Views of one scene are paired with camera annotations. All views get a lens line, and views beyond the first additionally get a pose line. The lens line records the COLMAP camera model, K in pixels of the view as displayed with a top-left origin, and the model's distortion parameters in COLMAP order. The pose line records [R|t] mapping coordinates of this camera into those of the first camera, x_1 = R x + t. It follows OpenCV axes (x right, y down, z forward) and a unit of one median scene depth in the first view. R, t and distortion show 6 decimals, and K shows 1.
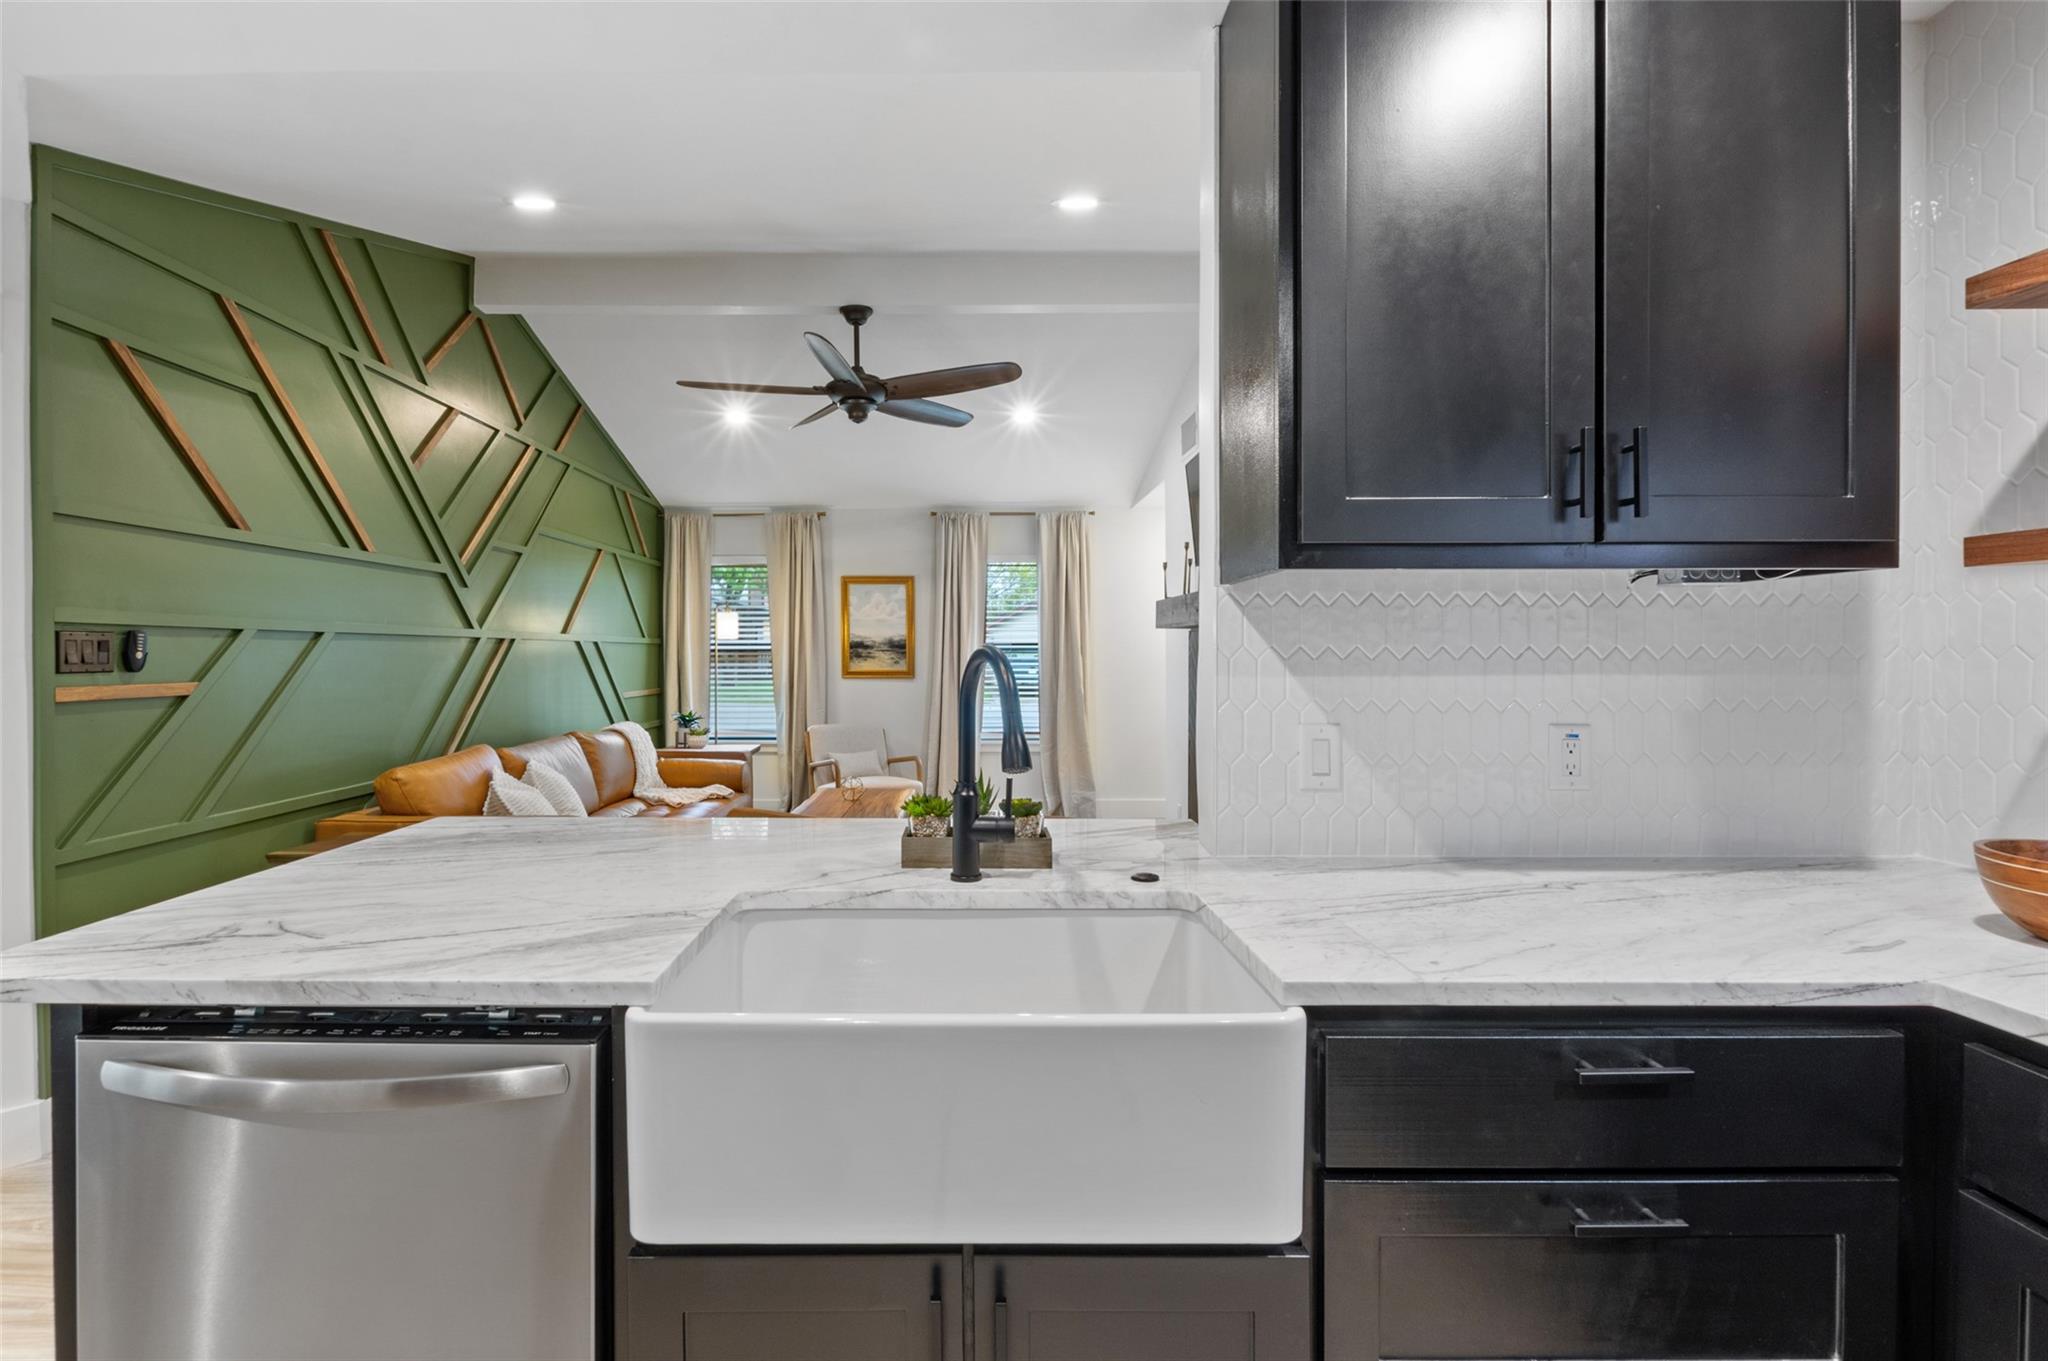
lens RADIAL K [[909.7, 0, 974.4], [0, 909.7, 666.5], [0, 0, 1]] dist [0.000913, 0.000539]
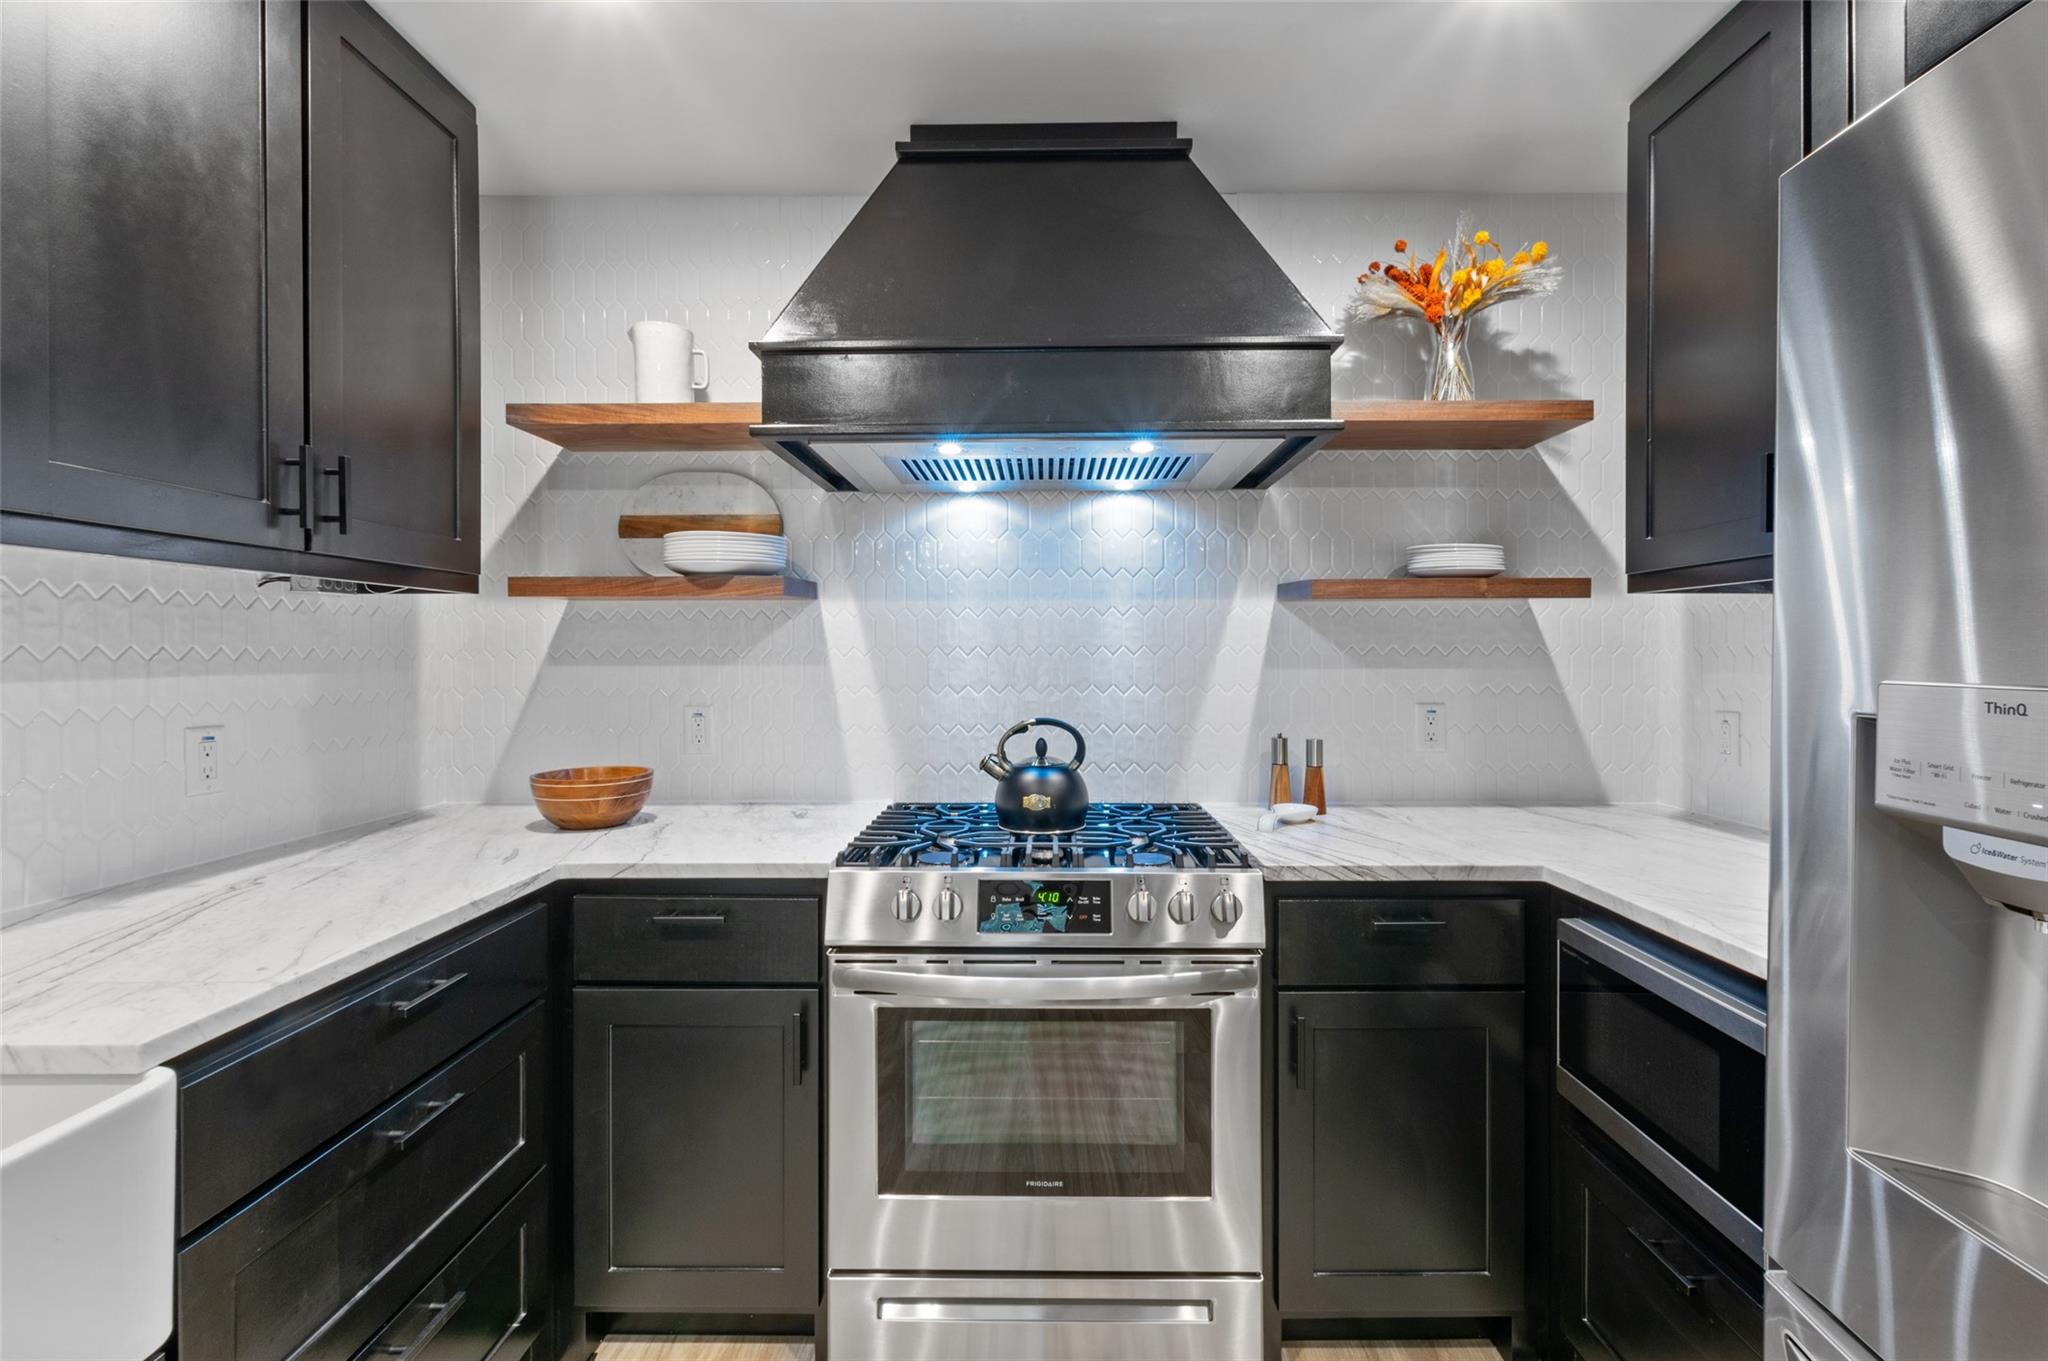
lens RADIAL K [[876.2, 0, 1031.8], [0, 876.2, 658.6], [0, 0, 1]] dist [0.000731, 0.000110]
pose [[0.022813, -0.005358, 0.999725, -0.338939], [0.014313, 0.999885, 0.005033, -0.002156], [-0.999637, 0.014194, 0.022887, 0.115031]]
